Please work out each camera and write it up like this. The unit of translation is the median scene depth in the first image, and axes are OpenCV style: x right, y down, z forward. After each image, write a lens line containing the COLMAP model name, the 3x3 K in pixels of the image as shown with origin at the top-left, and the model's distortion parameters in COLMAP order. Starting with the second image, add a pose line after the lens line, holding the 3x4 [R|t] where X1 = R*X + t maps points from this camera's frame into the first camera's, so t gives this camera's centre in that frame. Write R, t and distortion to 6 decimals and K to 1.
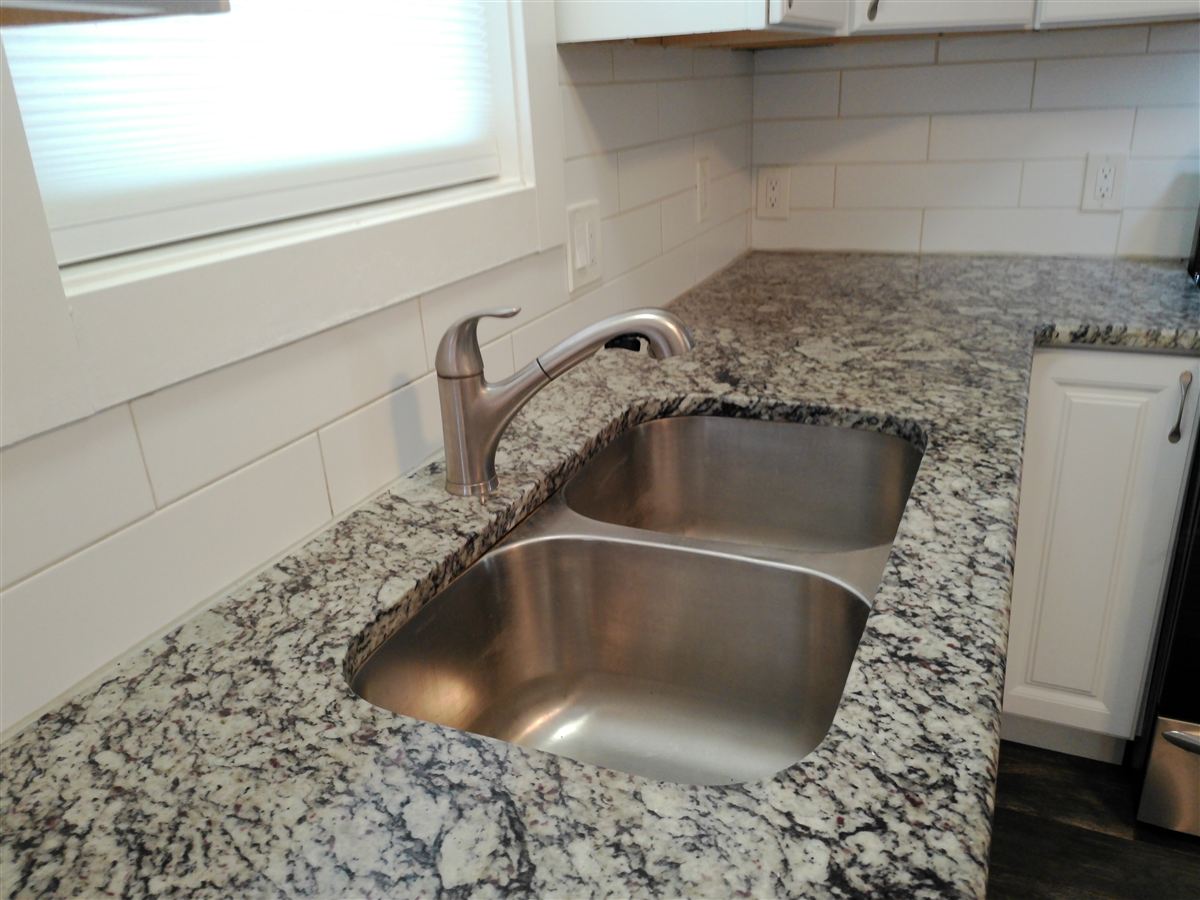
lens RADIAL K [[918.5, 0, 600.0], [0, 918.5, 450.0], [0, 0, 1]] dist [0.102232, -0.138073]
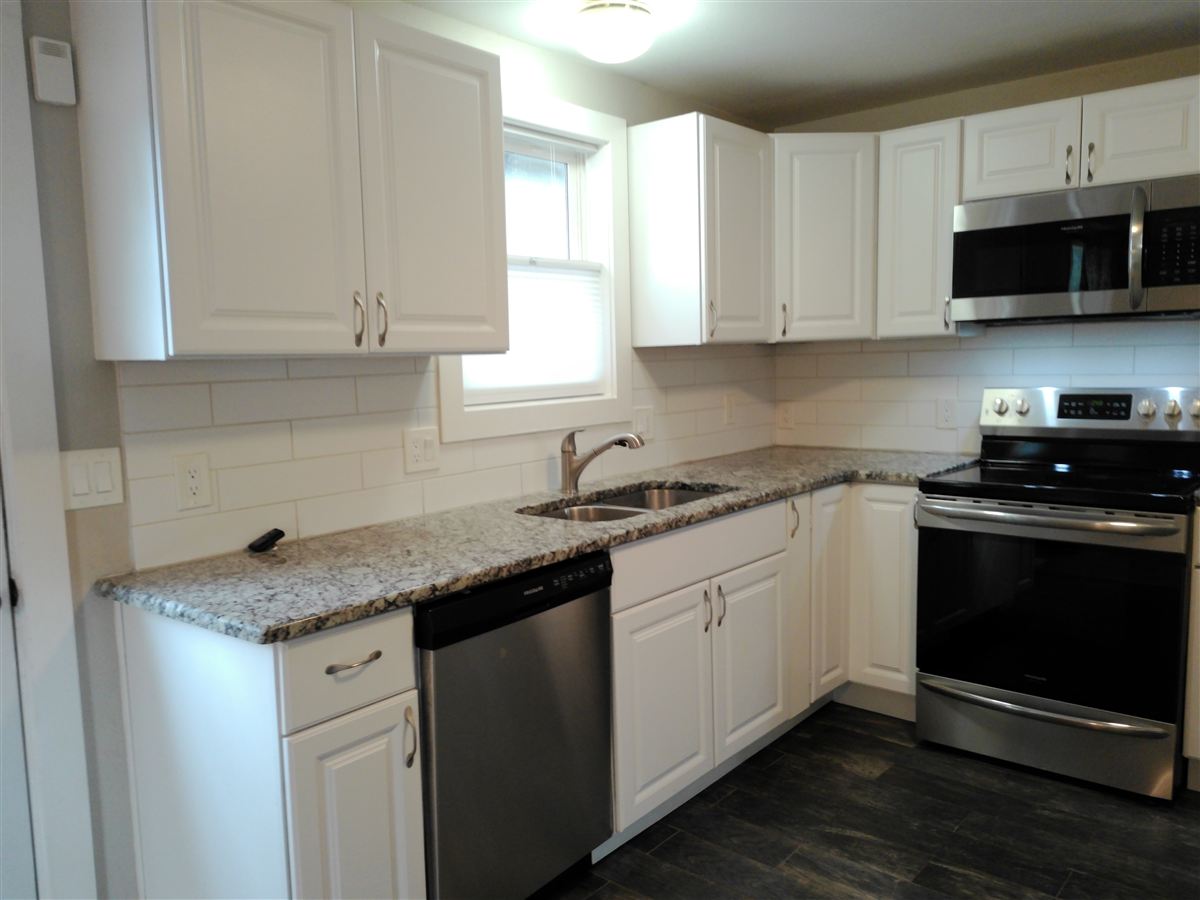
lens RADIAL K [[952.4, 0, 598.1], [0, 952.4, 459.3], [0, 0, 1]] dist [0.108528, -0.139027]
pose [[0.961239, 0.049325, -0.271268, 0.528537], [-0.115483, 0.965434, -0.233669, 0.442285], [0.250366, 0.255938, 0.933709, -1.264078]]
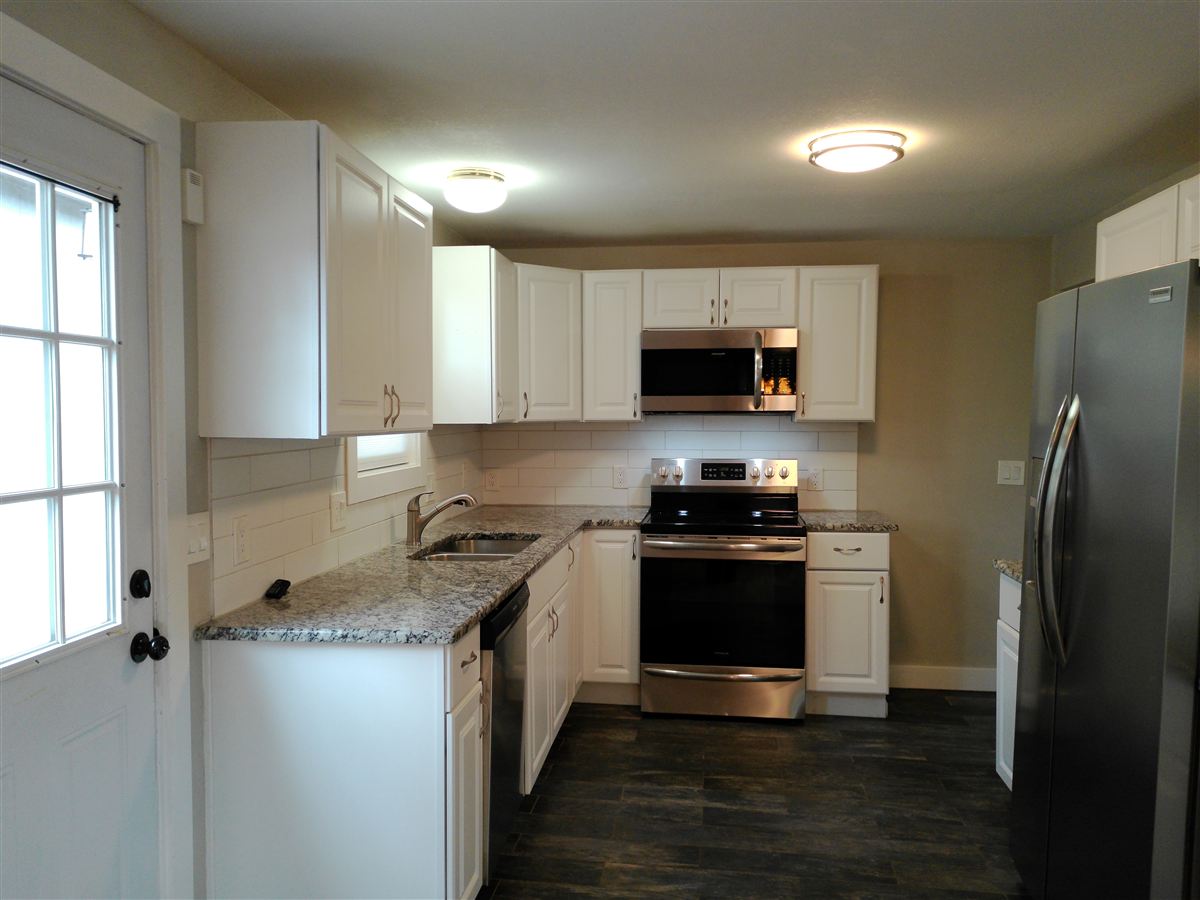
lens RADIAL K [[986.8, 0, 602.8], [0, 986.8, 469.1], [0, 0, 1]] dist [0.108287, -0.153205]
pose [[0.954583, 0.027292, 0.296692, -0.405350], [0.067757, 0.949818, -0.305375, 0.676201], [-0.290138, 0.311609, 0.904831, -1.888907]]
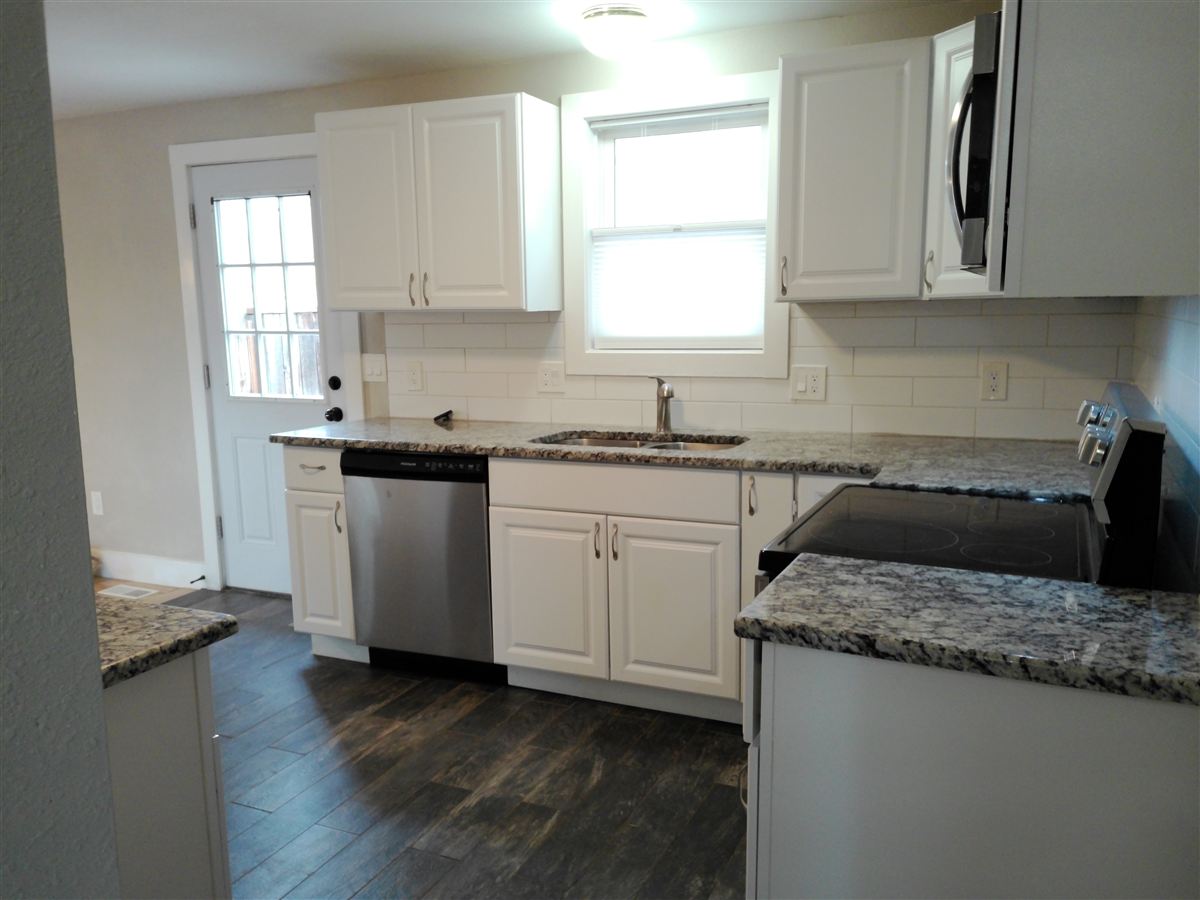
lens RADIAL K [[952.4, 0, 598.1], [0, 952.4, 459.3], [0, 0, 1]] dist [0.108528, -0.139027]
pose [[-0.027824, 0.202187, -0.978952, 2.303203], [-0.349797, 0.915443, 0.199012, -0.326555], [0.936412, 0.347971, 0.045253, 0.448515]]
